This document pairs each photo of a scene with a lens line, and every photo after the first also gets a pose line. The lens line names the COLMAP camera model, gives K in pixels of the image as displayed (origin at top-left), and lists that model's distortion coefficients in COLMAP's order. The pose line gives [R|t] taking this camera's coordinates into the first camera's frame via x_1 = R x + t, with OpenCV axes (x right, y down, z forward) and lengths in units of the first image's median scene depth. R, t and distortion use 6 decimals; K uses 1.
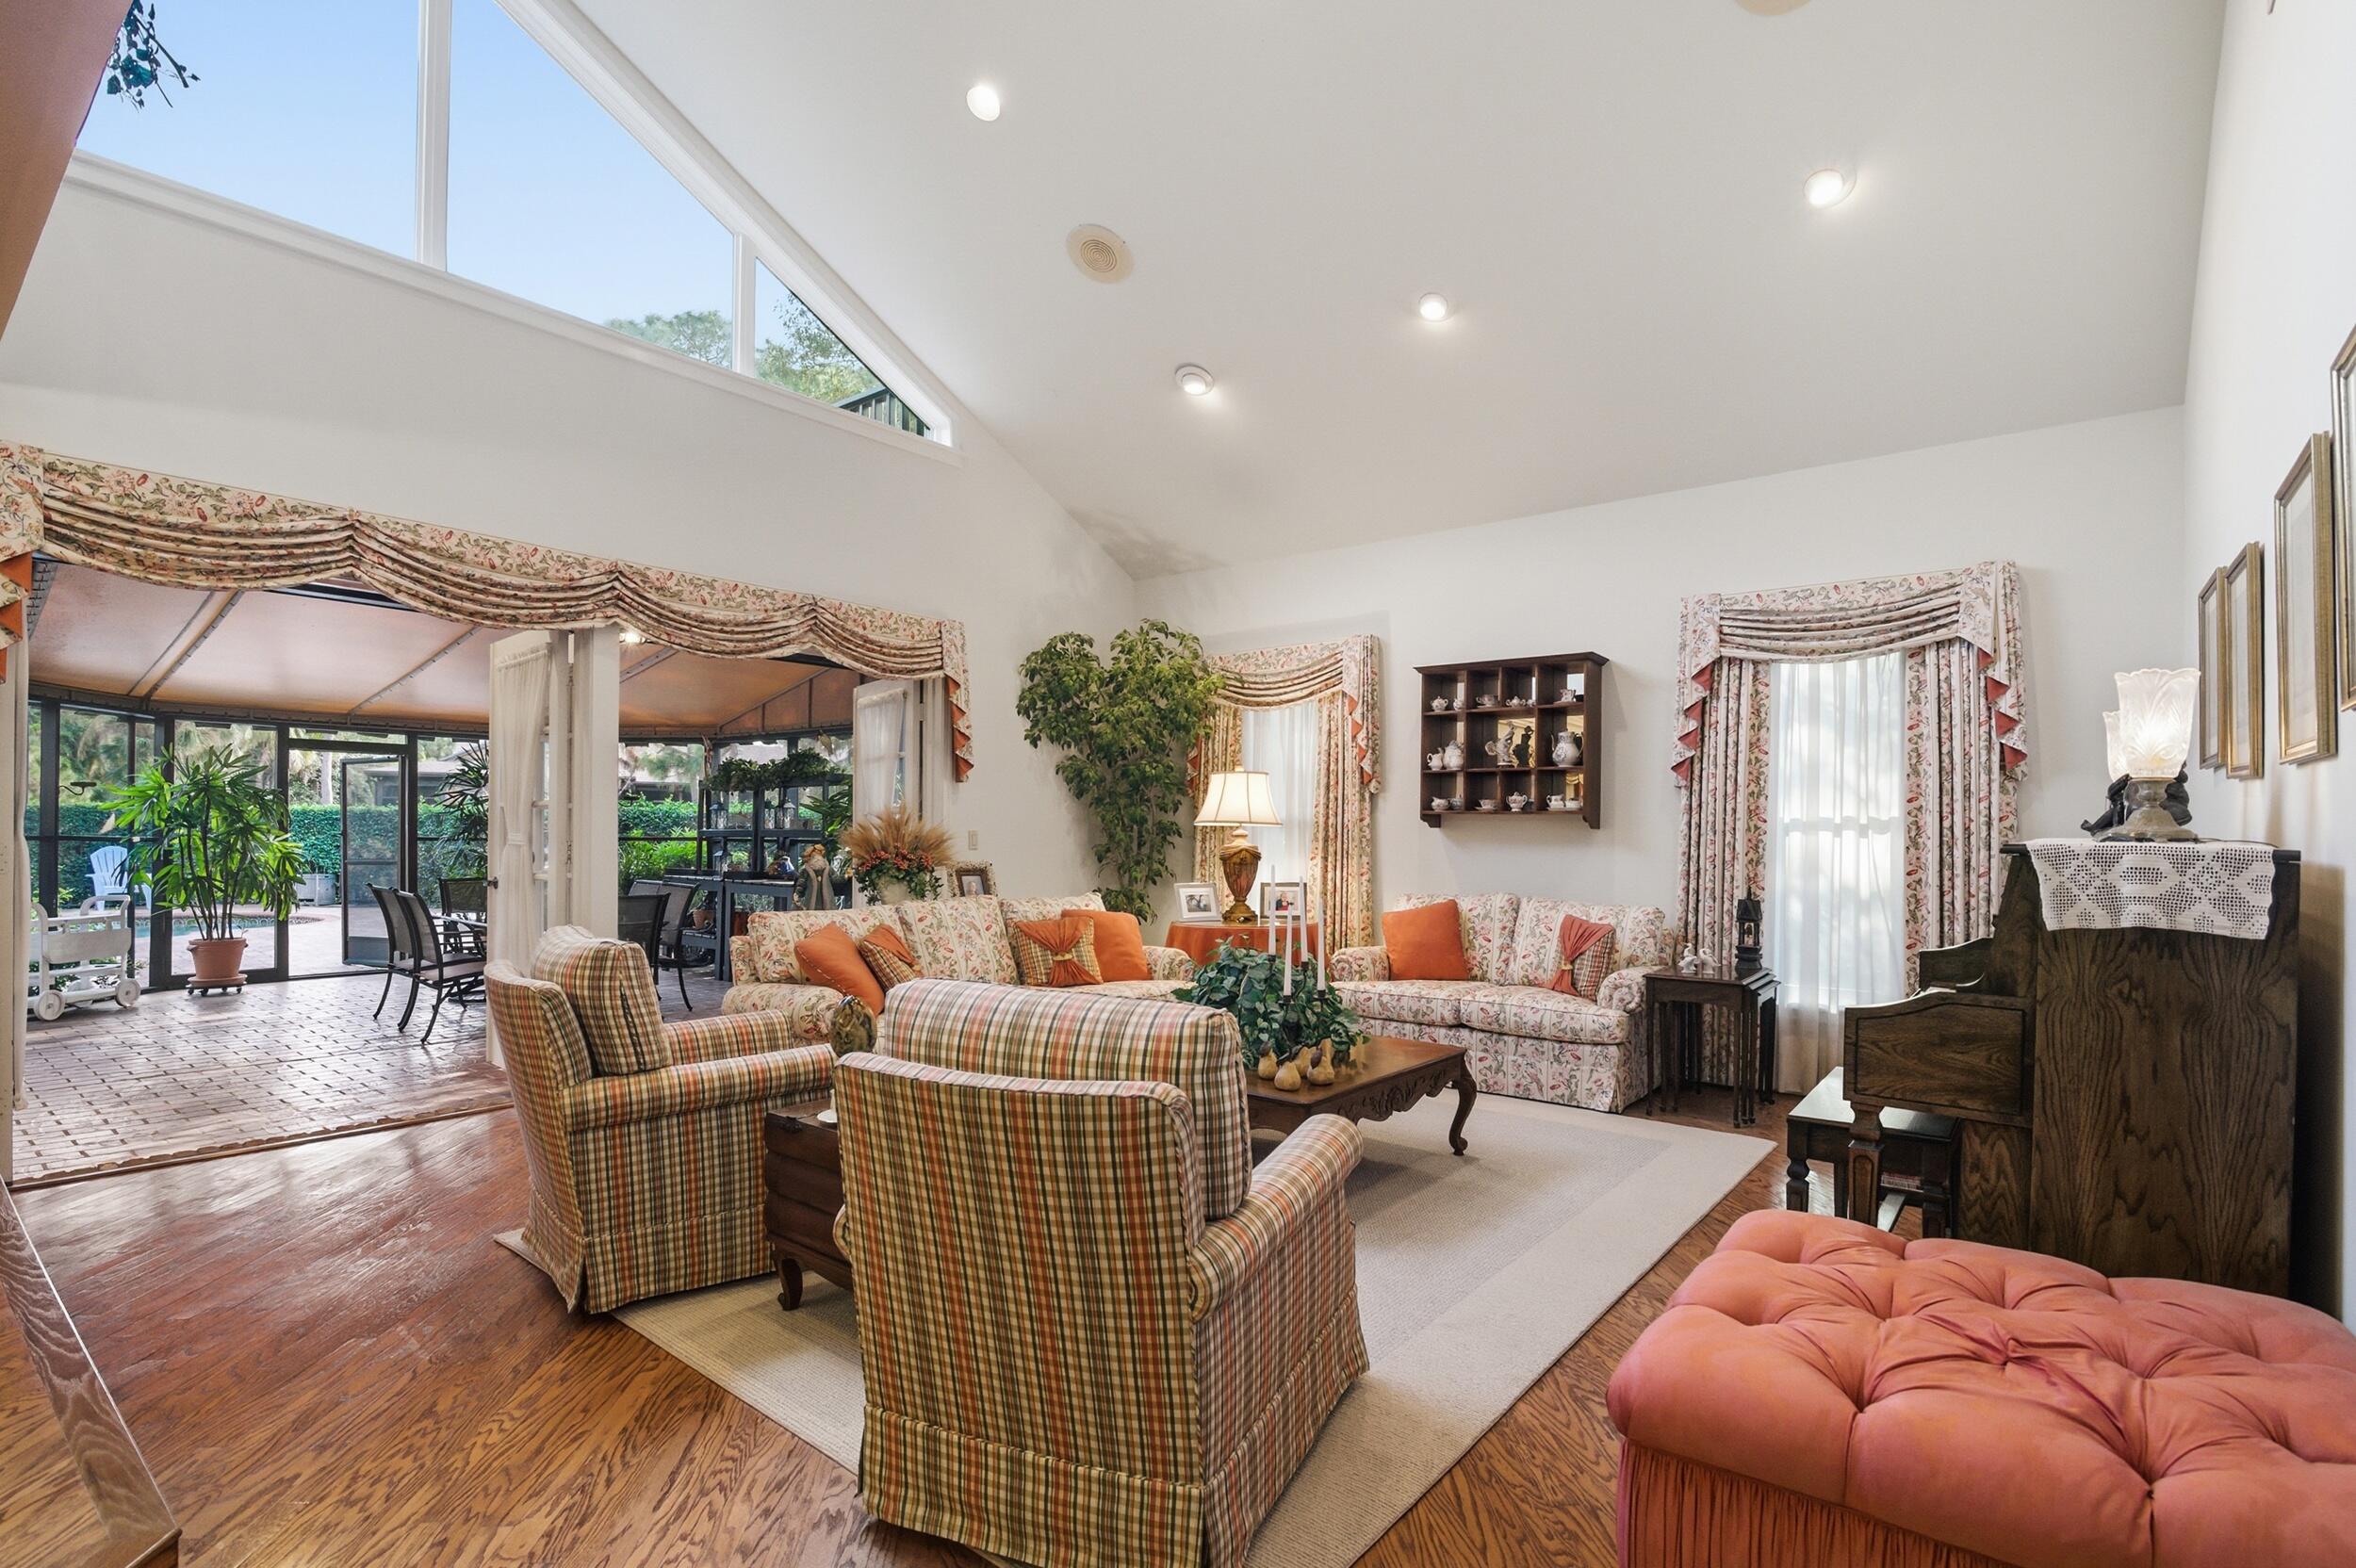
lens RADIAL K [[1139.3, 0, 1177.5], [0, 1139.3, 827.9], [0, 0, 1]] dist [-0.019548, 0.000717]
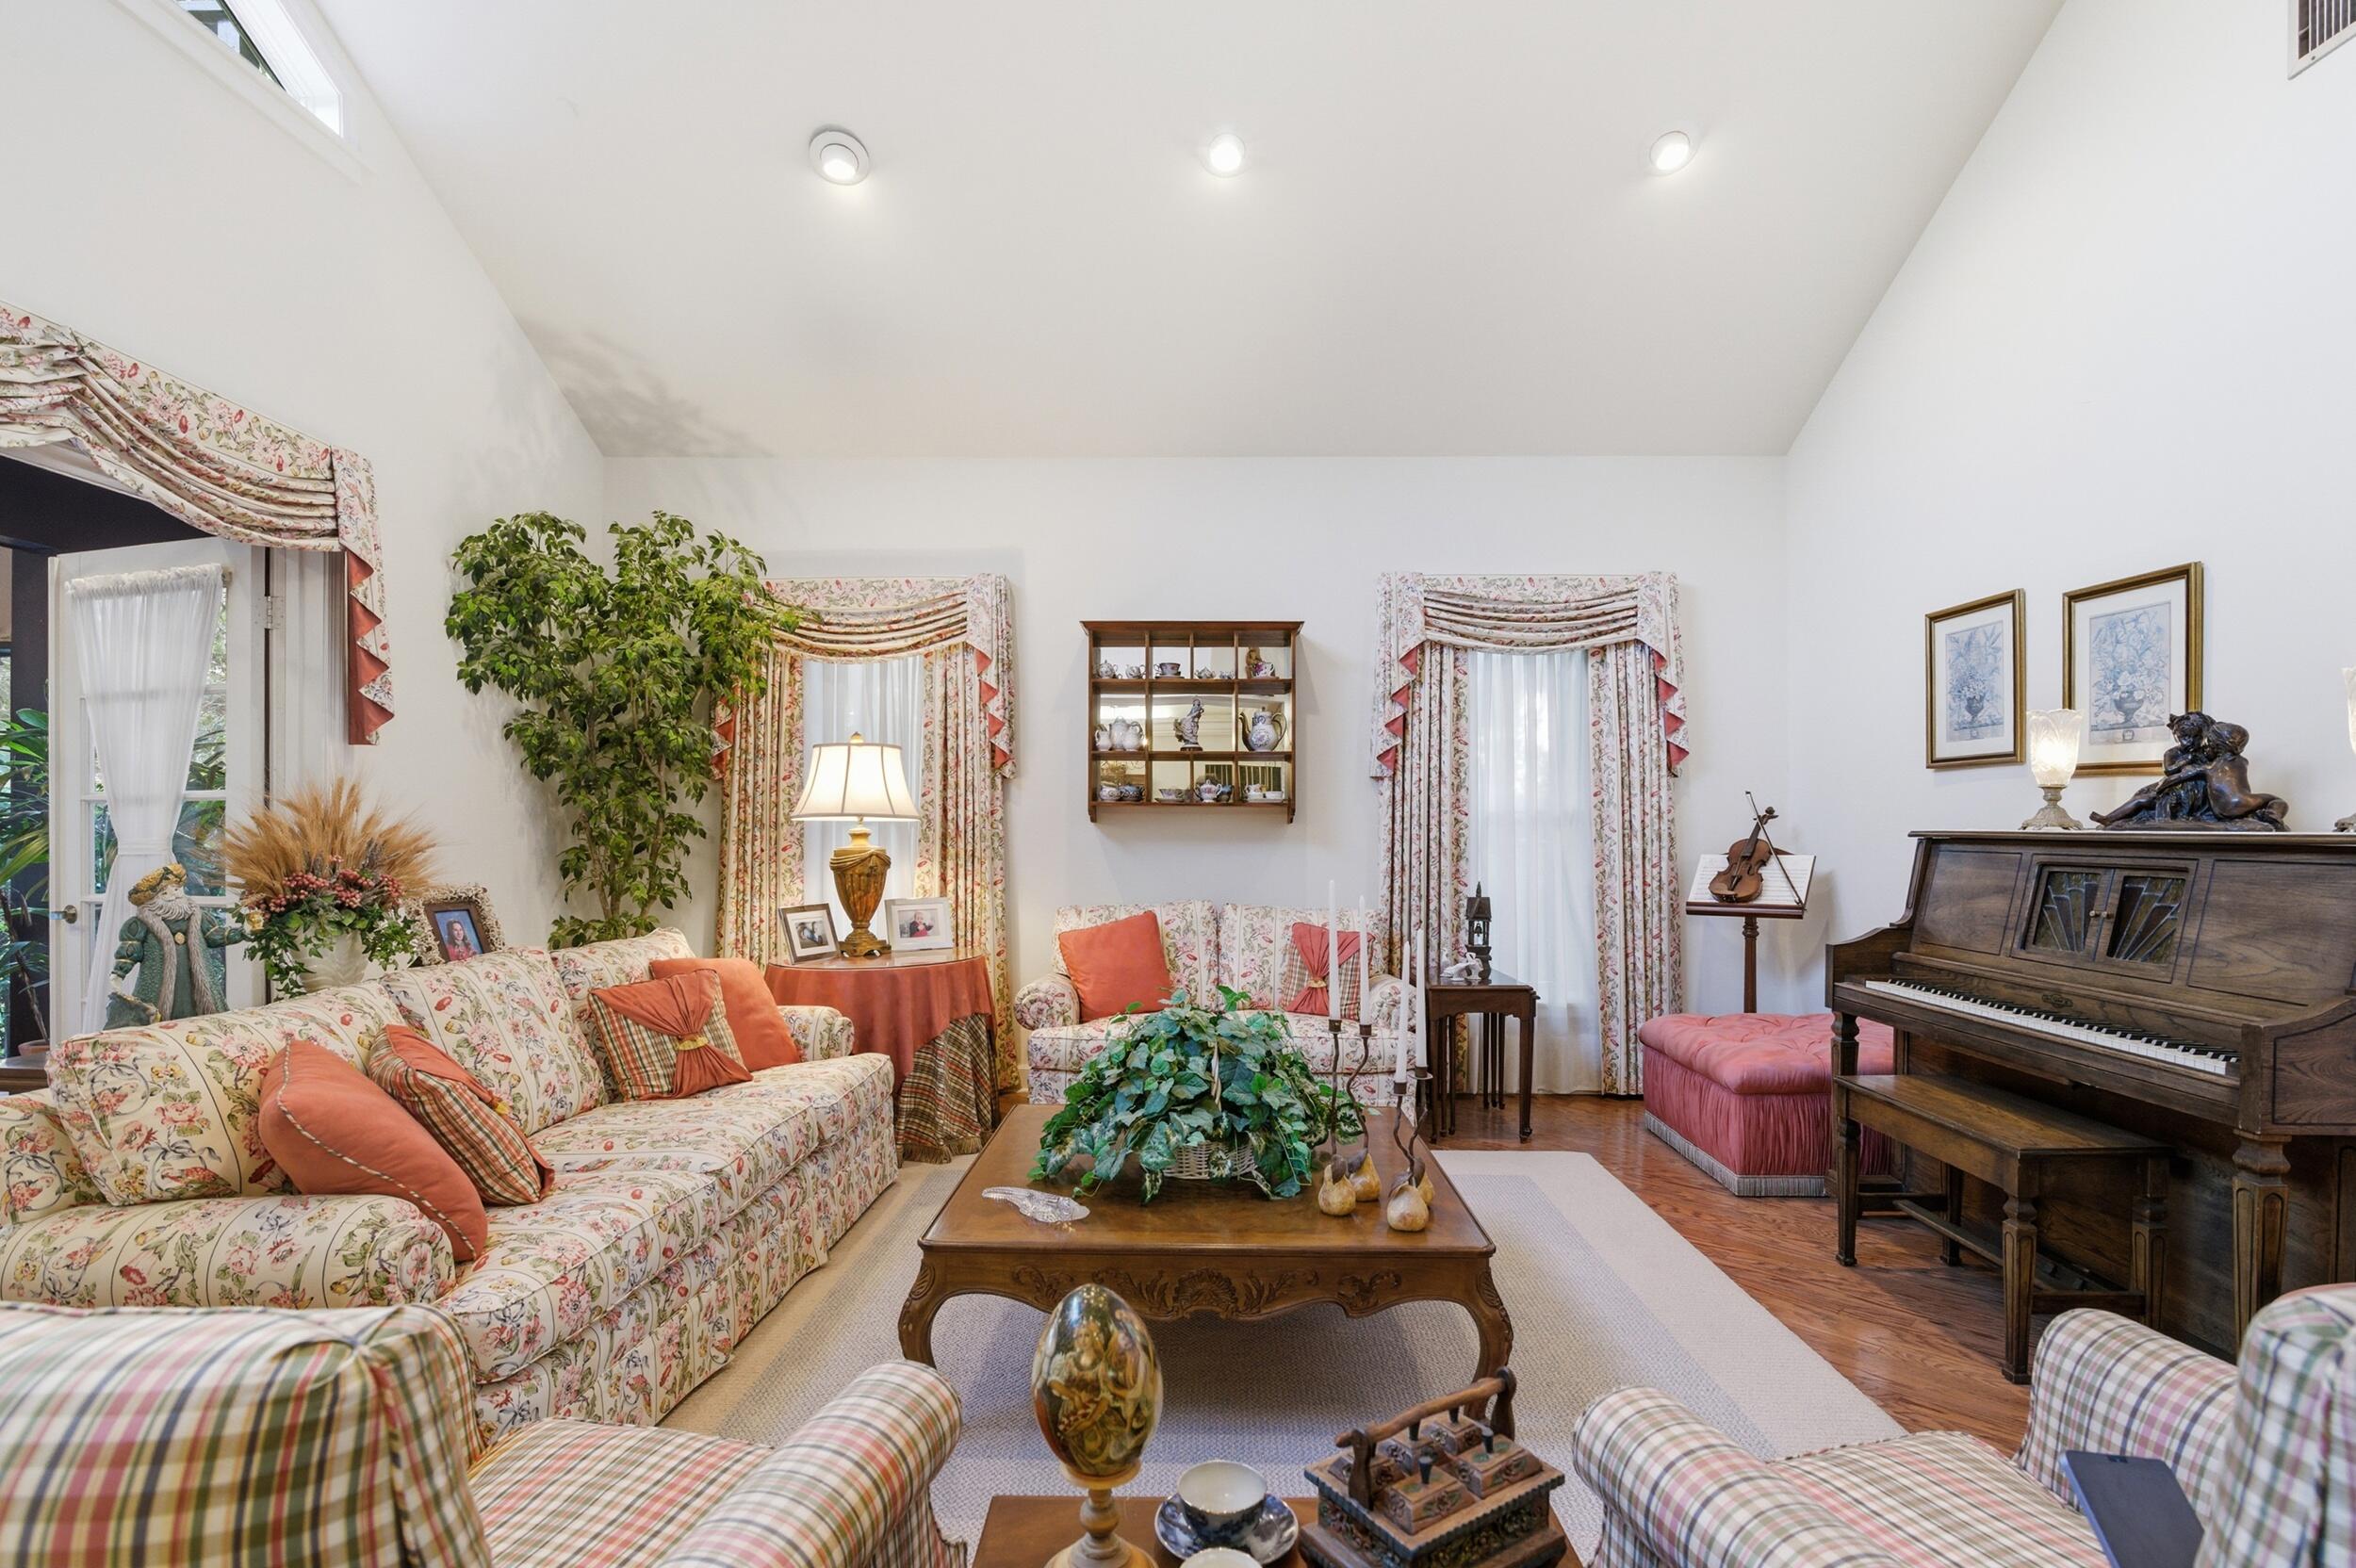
lens RADIAL K [[1139.3, 0, 1177.5], [0, 1139.3, 827.9], [0, 0, 1]] dist [-0.019548, 0.000717]
pose [[0.784867, -0.006037, 0.619635, -0.262543], [0.003863, 0.999981, 0.004849, -0.000056], [-0.619653, -0.001412, 0.784875, 0.375789]]
